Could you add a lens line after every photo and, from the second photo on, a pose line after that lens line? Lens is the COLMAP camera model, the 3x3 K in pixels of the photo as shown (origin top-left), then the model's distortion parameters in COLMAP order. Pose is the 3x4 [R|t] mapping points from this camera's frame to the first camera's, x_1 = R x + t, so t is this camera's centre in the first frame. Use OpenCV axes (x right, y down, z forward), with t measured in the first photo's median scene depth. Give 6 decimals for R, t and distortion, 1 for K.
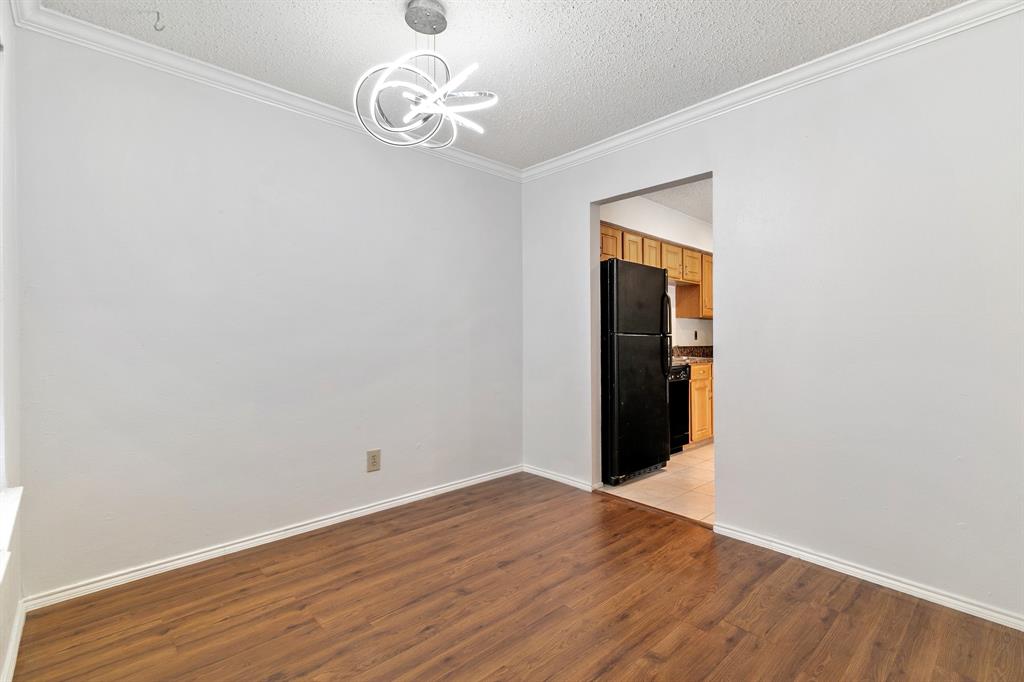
lens RADIAL K [[465.8, 0, 527.3], [0, 465.8, 335.8], [0, 0, 1]] dist [0.005167, -0.002125]
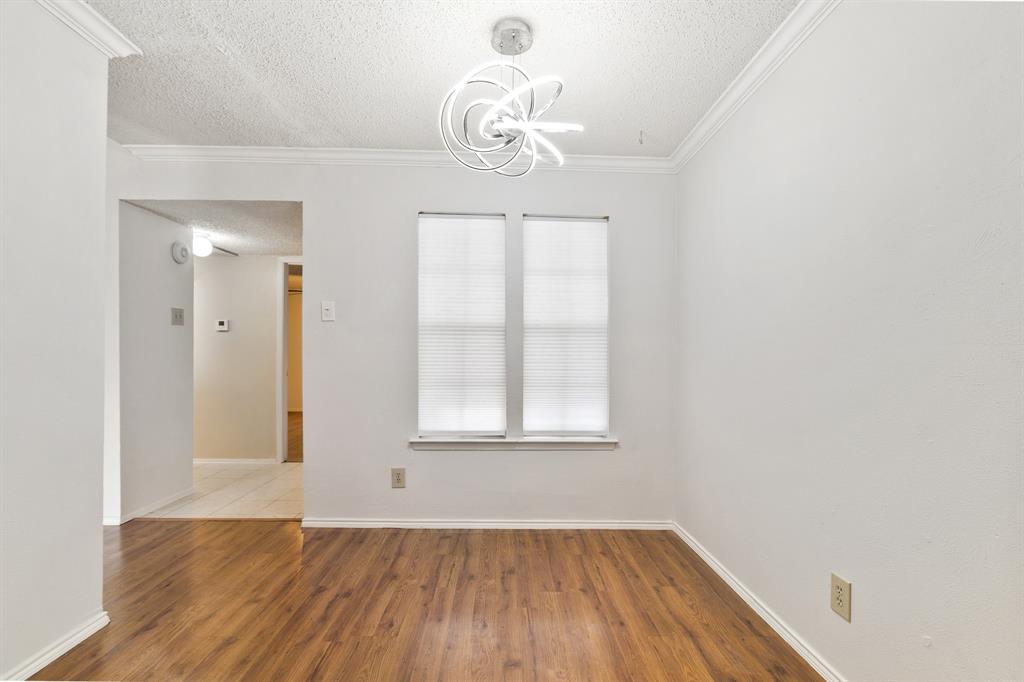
lens RADIAL K [[465.8, 0, 511.0], [0, 465.8, 349.3], [0, 0, 1]] dist [0.005167, -0.002125]
pose [[-0.679706, -0.017854, -0.733267, 0.522258], [-0.012952, 0.999840, -0.012339, -0.021198], [0.733370, 0.001110, -0.679828, 1.637398]]
